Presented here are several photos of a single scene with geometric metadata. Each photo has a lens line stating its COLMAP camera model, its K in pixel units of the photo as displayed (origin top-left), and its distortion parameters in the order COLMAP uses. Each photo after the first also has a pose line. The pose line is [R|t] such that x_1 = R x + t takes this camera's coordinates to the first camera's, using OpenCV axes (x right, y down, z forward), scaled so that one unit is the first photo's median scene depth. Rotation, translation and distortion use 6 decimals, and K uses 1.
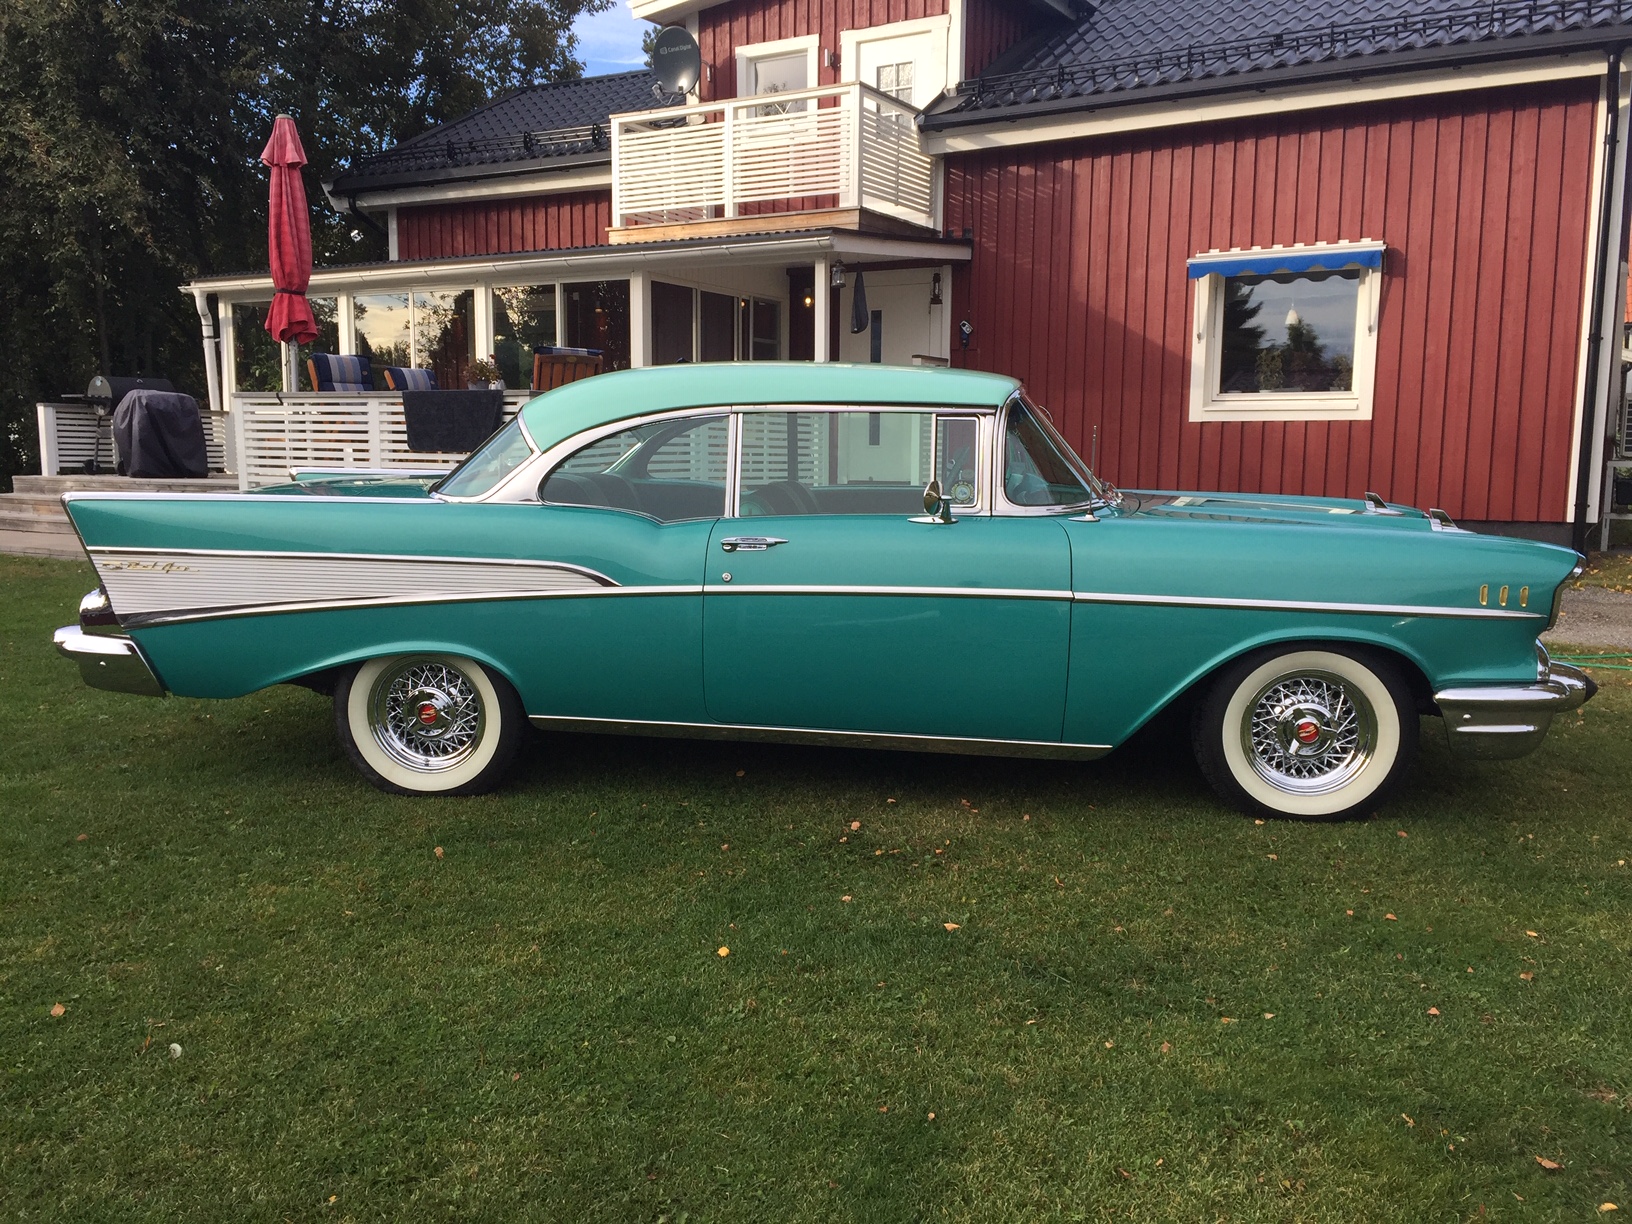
lens RADIAL K [[1387.4, 0, 816.0], [0, 1387.4, 612.0], [0, 0, 1]] dist [0.094243, -0.127538]
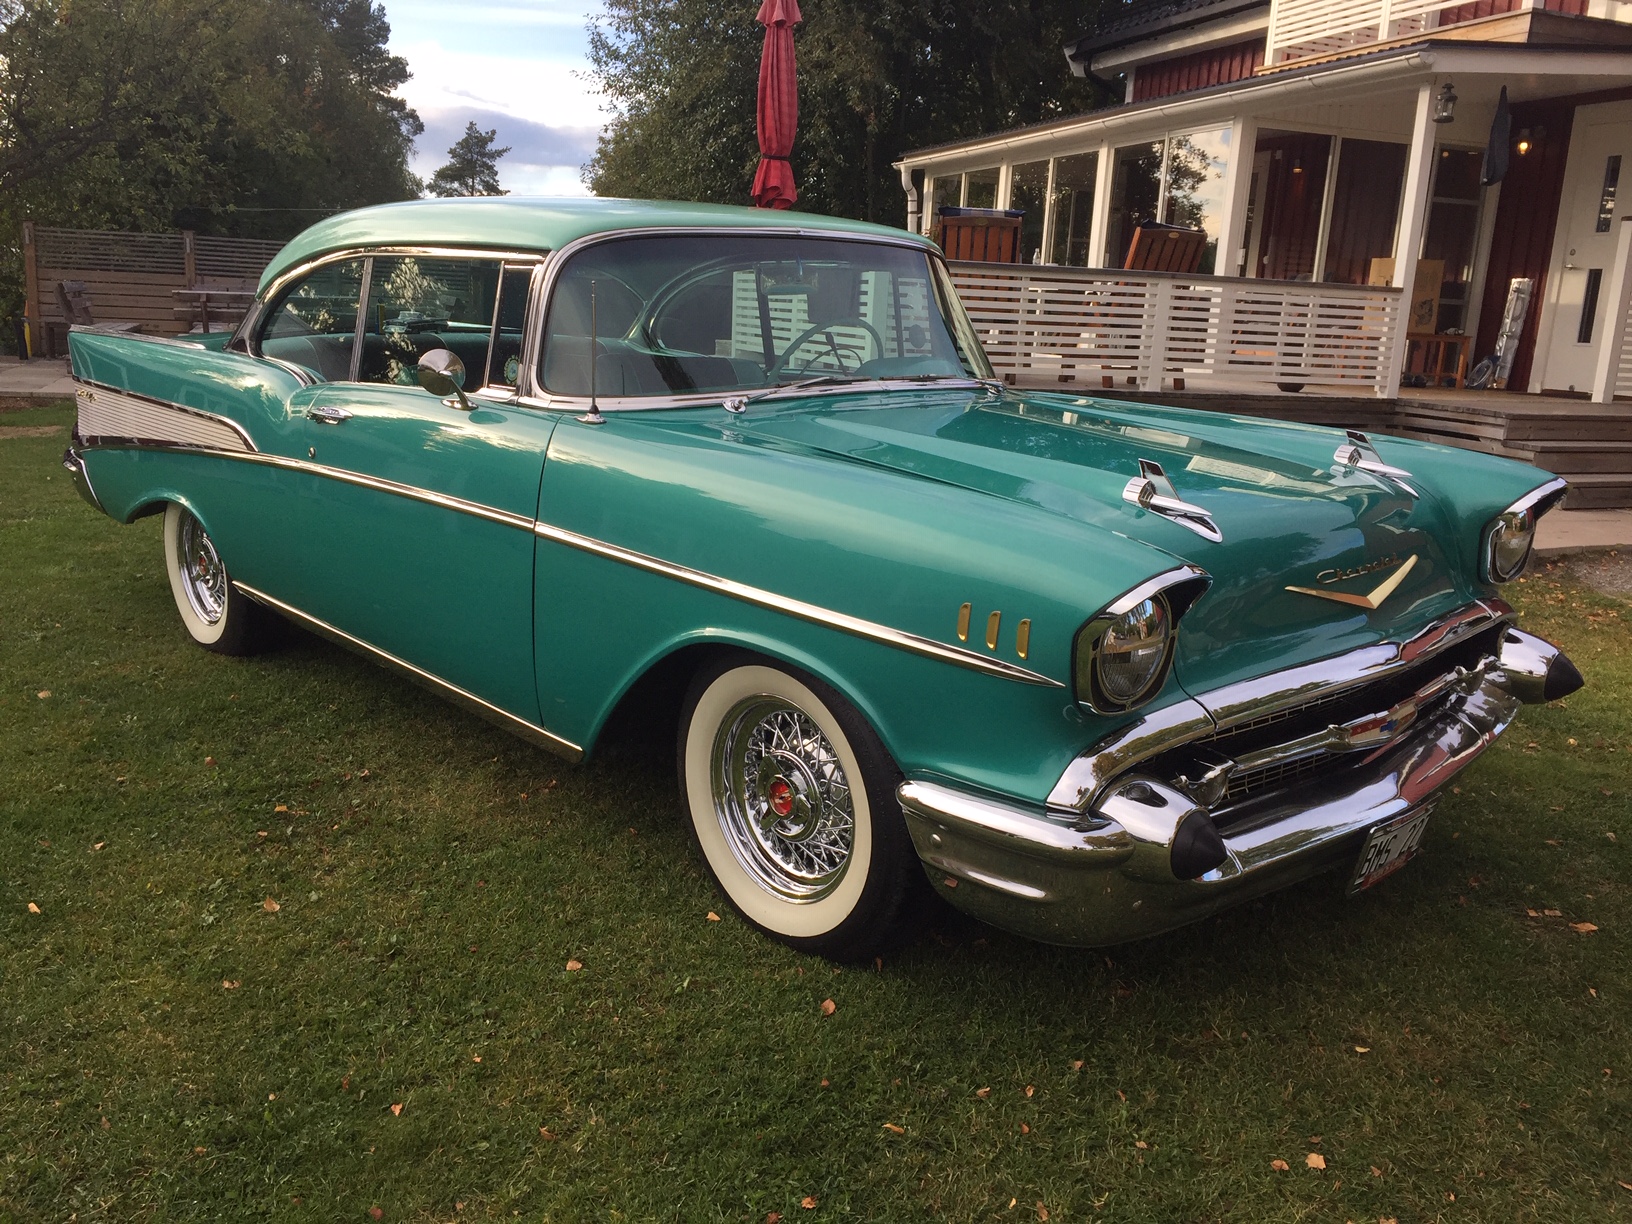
lens RADIAL K [[1387.4, 0, 816.0], [0, 1387.4, 612.0], [0, 0, 1]] dist [0.094243, -0.127538]
pose [[0.764630, 0.167332, -0.622367, 0.236204], [-0.118389, 0.985741, 0.119579, -0.022504], [0.633502, -0.017753, 0.773537, 0.175713]]
